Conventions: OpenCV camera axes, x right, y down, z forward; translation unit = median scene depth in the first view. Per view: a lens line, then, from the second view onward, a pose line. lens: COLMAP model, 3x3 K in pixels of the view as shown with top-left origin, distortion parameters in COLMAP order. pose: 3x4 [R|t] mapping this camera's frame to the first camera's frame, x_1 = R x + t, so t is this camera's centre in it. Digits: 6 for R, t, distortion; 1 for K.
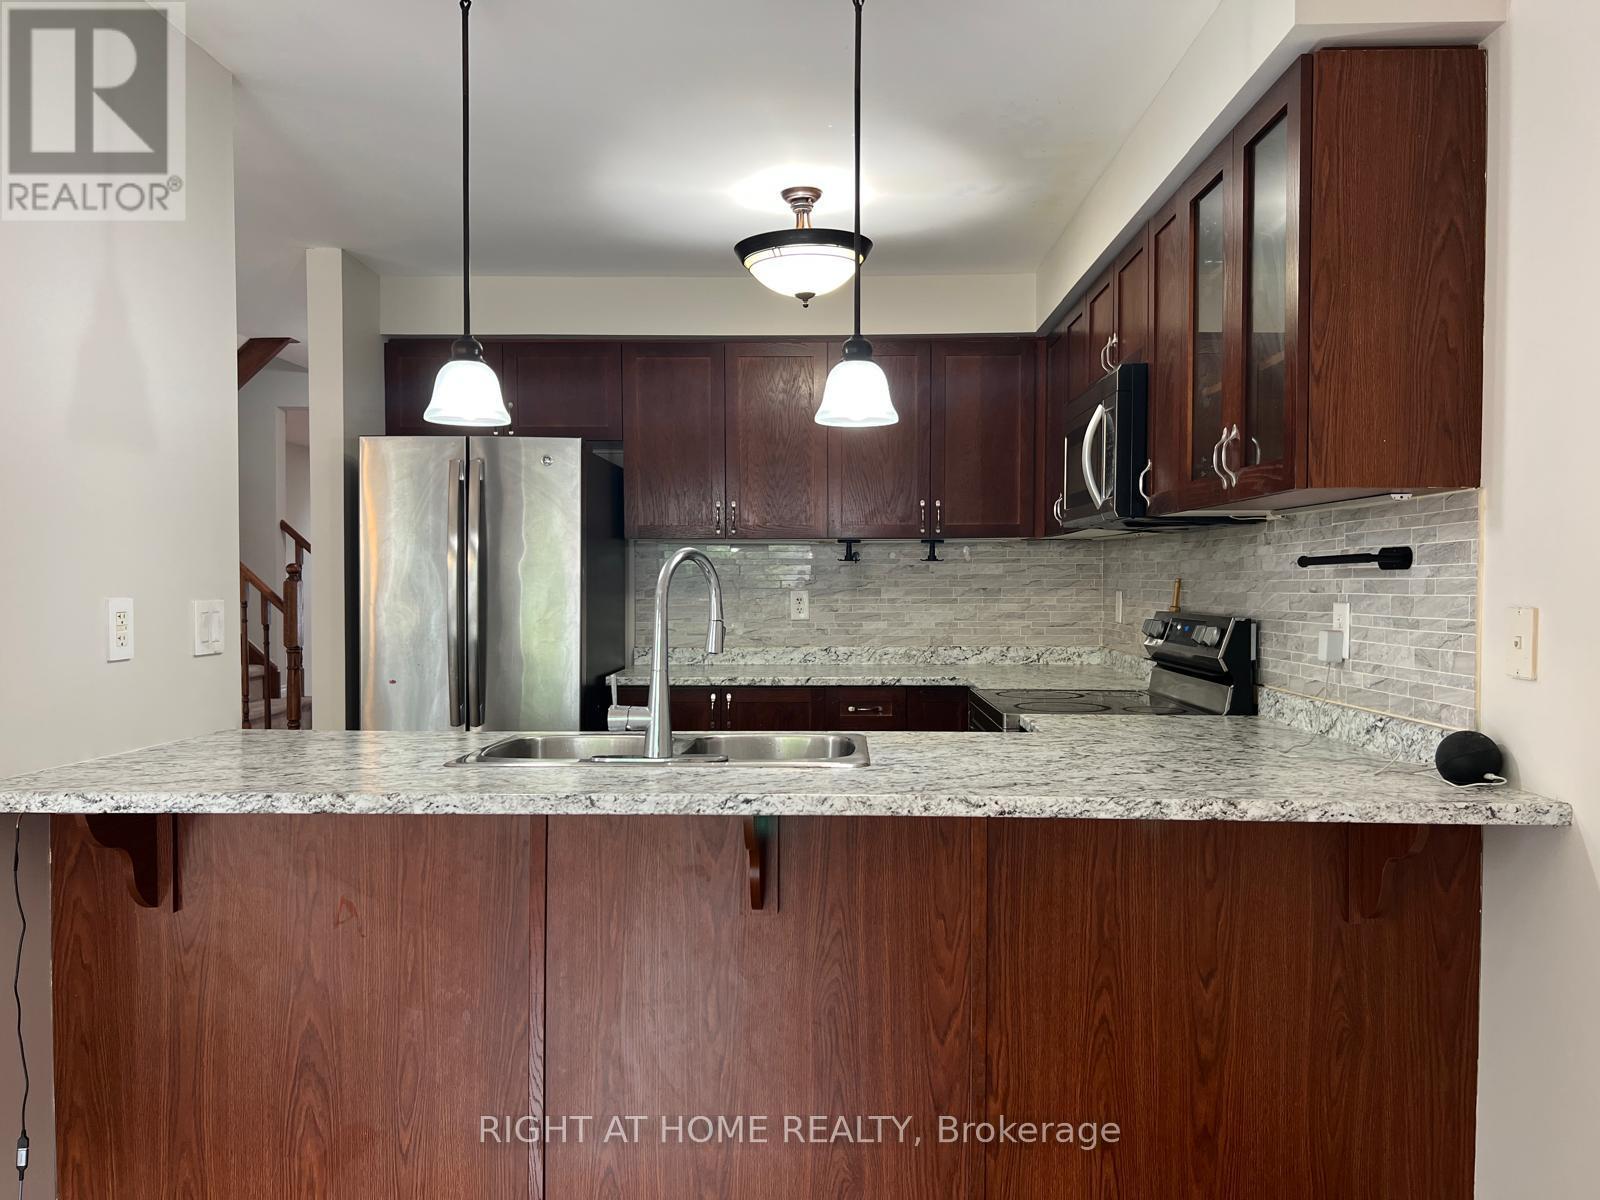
lens RADIAL K [[1205.7, 0, 807.4], [0, 1205.7, 605.7], [0, 0, 1]] dist [0.052510, -0.065667]
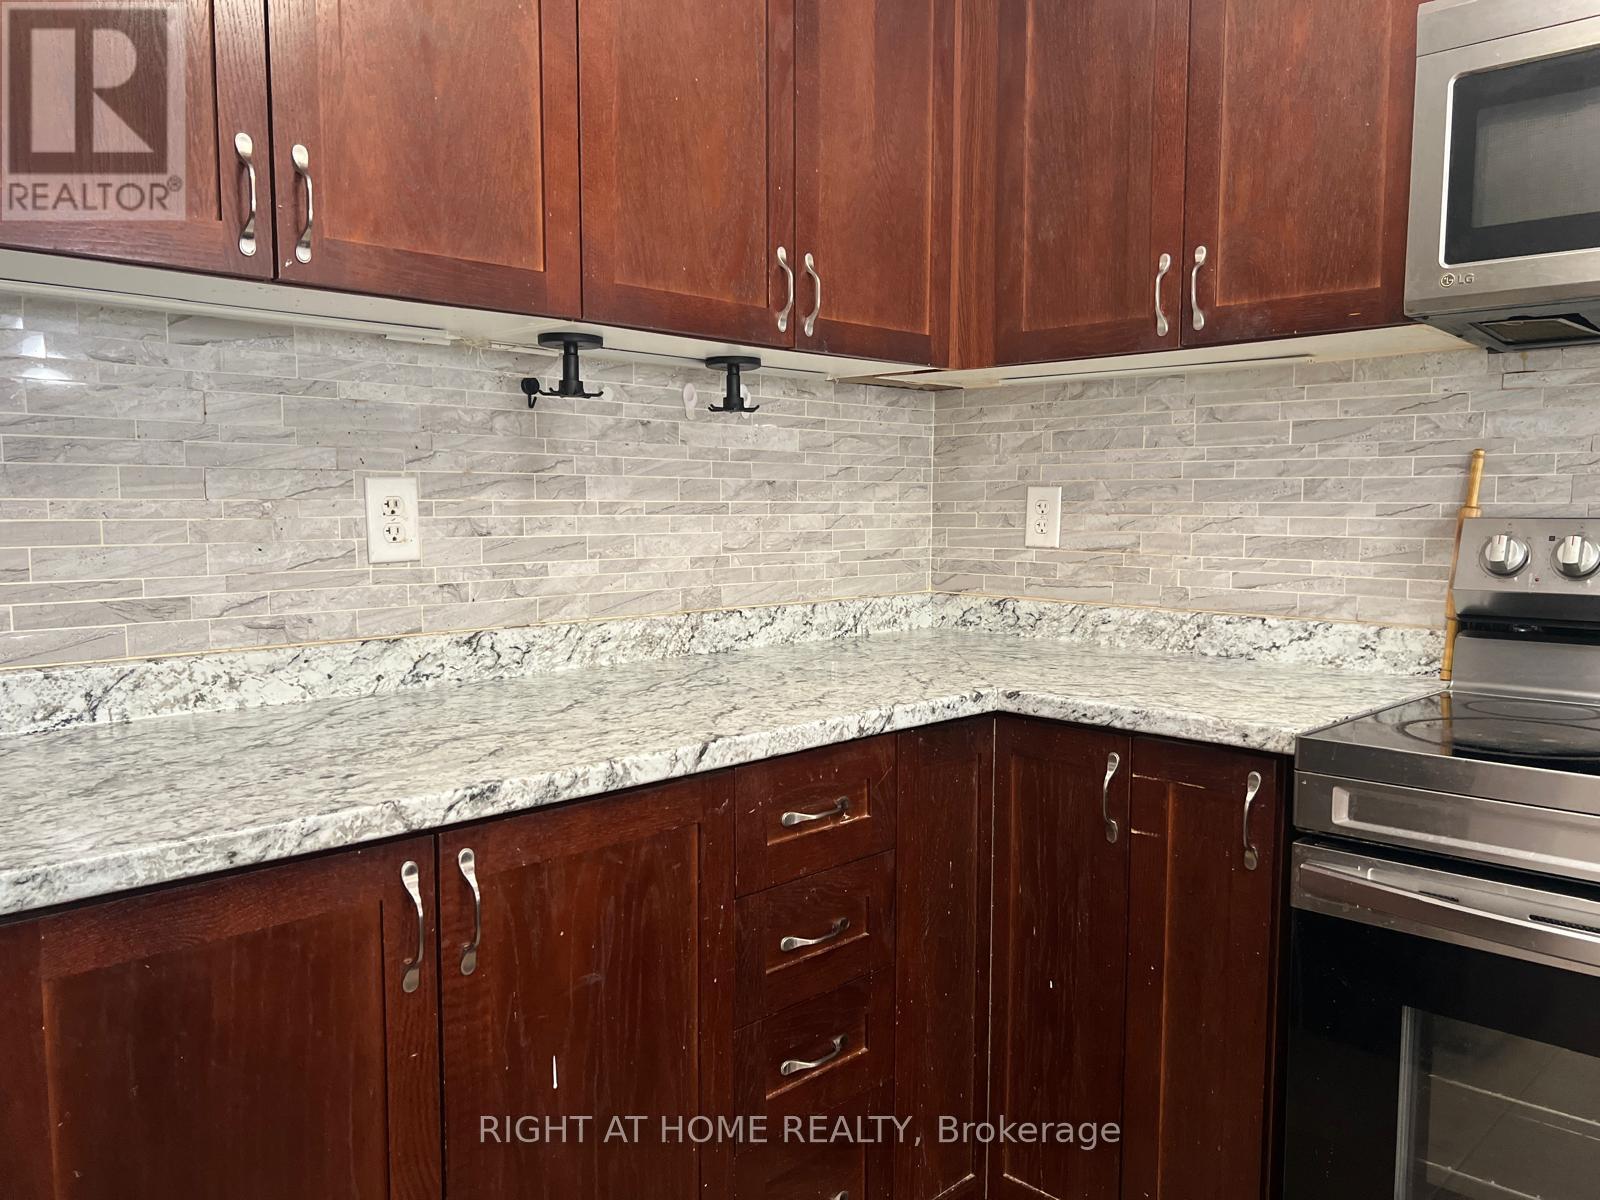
lens RADIAL K [[1205.7, 0, 796.6], [0, 1205.7, 602.5], [0, 0, 1]] dist [0.052510, -0.065667]
pose [[0.691573, -0.055967, 0.720135, -0.336635], [0.014212, 0.997855, 0.063902, 0.004763], [-0.722166, -0.033958, 0.690885, 1.256382]]
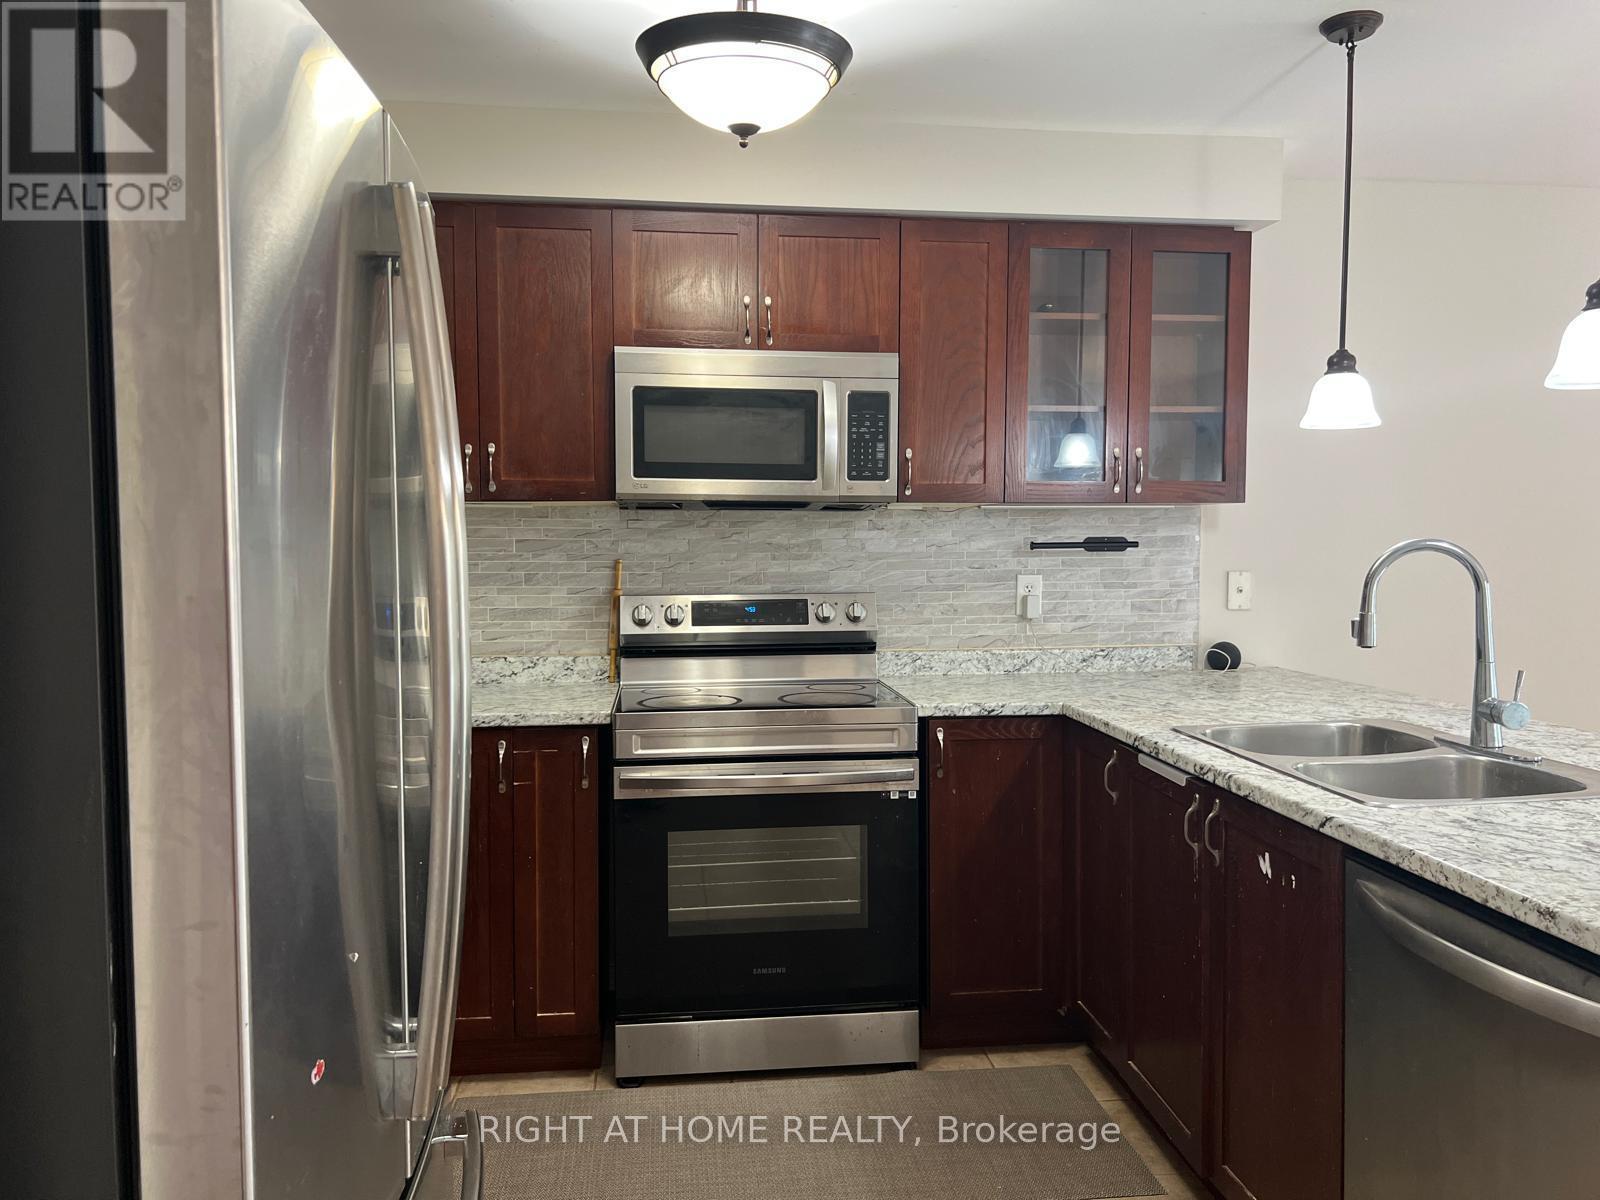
lens RADIAL K [[1205.7, 0, 808.6], [0, 1205.7, 604.8], [0, 0, 1]] dist [0.052510, -0.065667]
pose [[-0.139633, -0.056864, 0.988569, -0.890329], [0.023427, 0.997881, 0.060709, -0.058328], [-0.989926, 0.031636, -0.138005, 1.438819]]
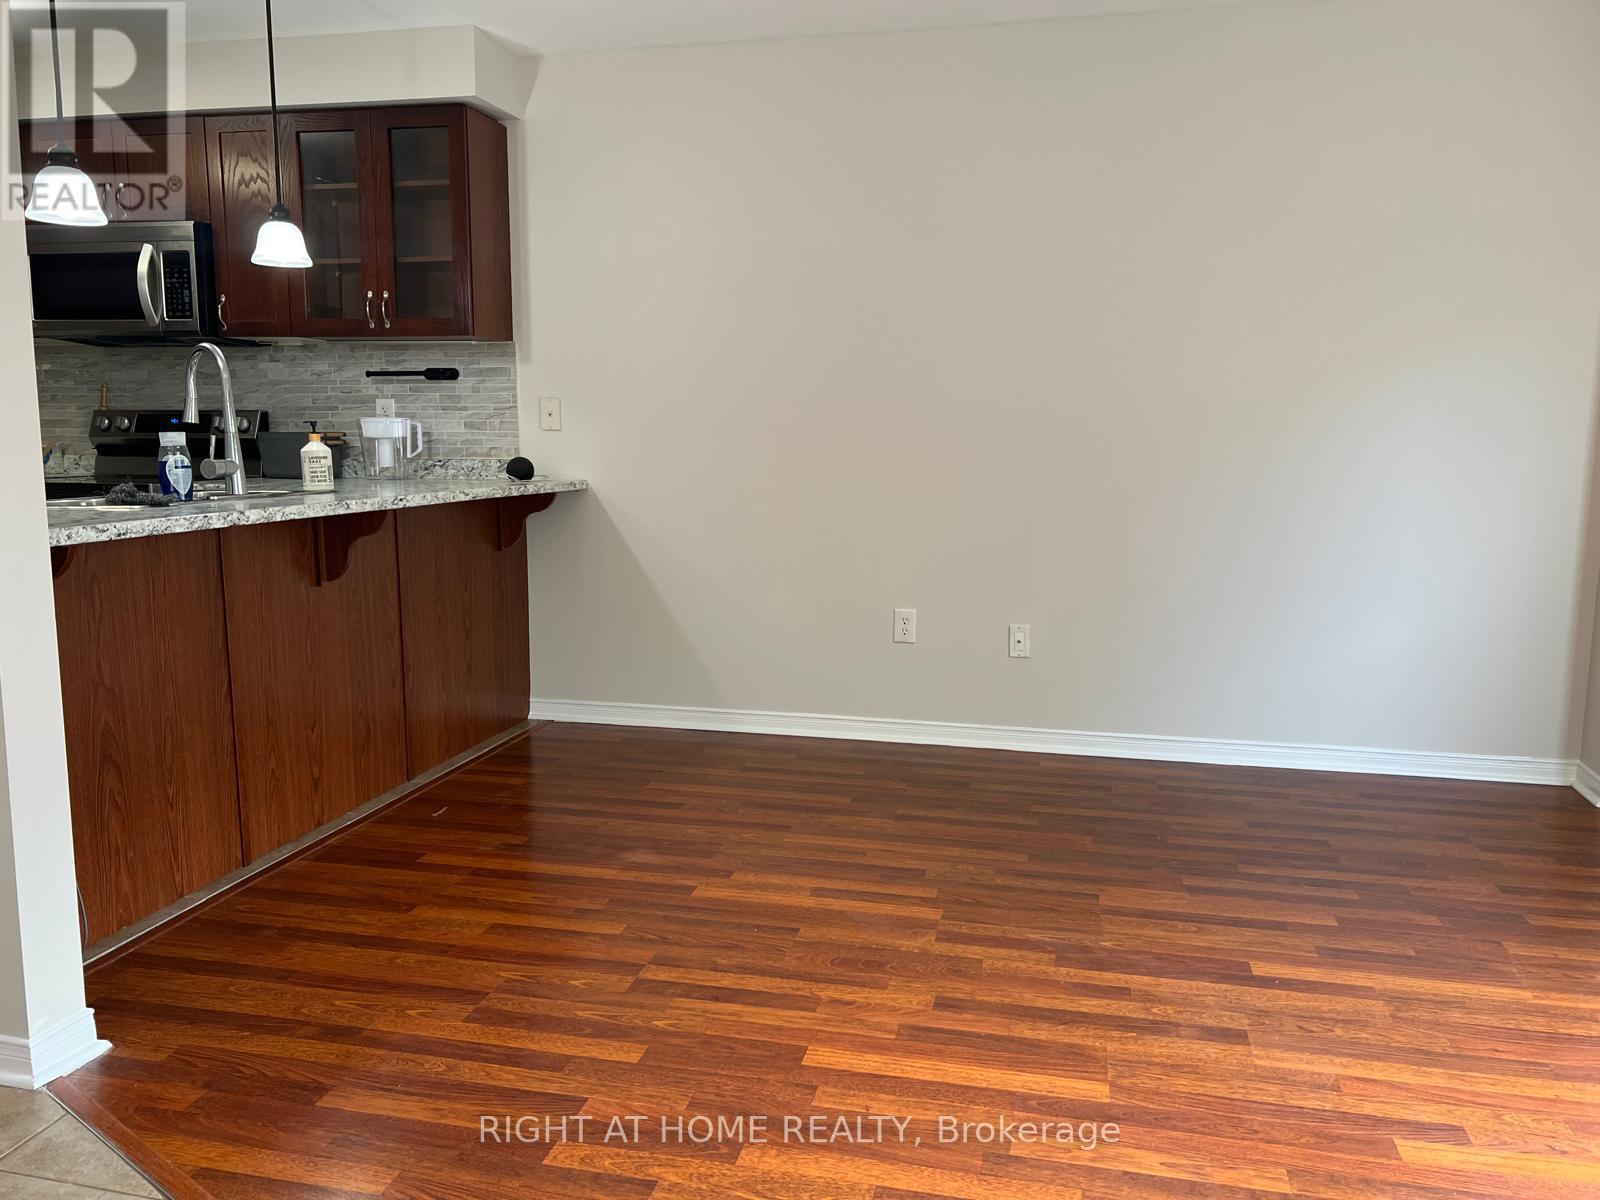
lens RADIAL K [[1205.7, 0, 802.9], [0, 1205.7, 595.6], [0, 0, 1]] dist [0.052510, -0.065667]
pose [[0.200629, -0.134382, 0.970407, -1.160782], [0.015066, 0.990854, 0.134098, 0.052655], [-0.979551, -0.012283, 0.200818, 0.061480]]
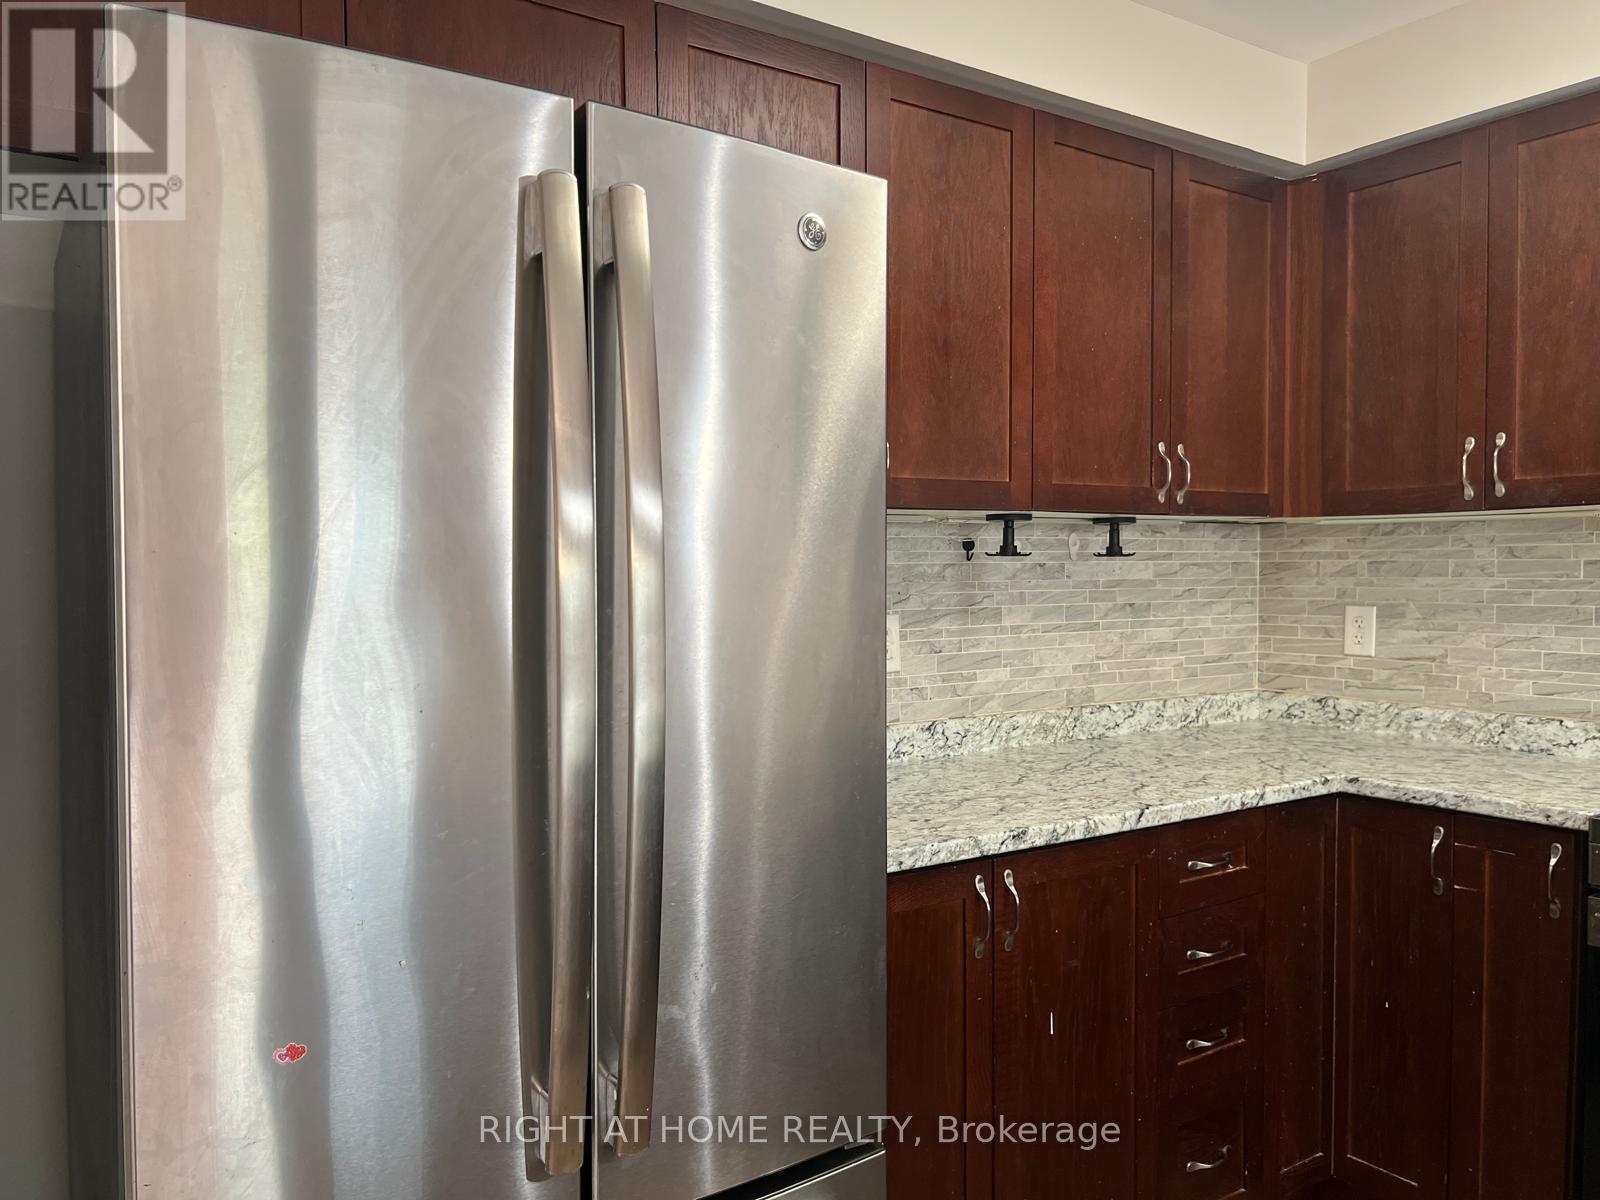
lens RADIAL K [[1205.7, 0, 795.9], [0, 1205.7, 604.4], [0, 0, 1]] dist [0.052510, -0.065667]
pose [[0.817256, -0.019786, 0.575936, -0.608076], [0.016915, 0.999803, 0.010345, -0.042548], [-0.576027, 0.001287, 0.817430, 1.142411]]
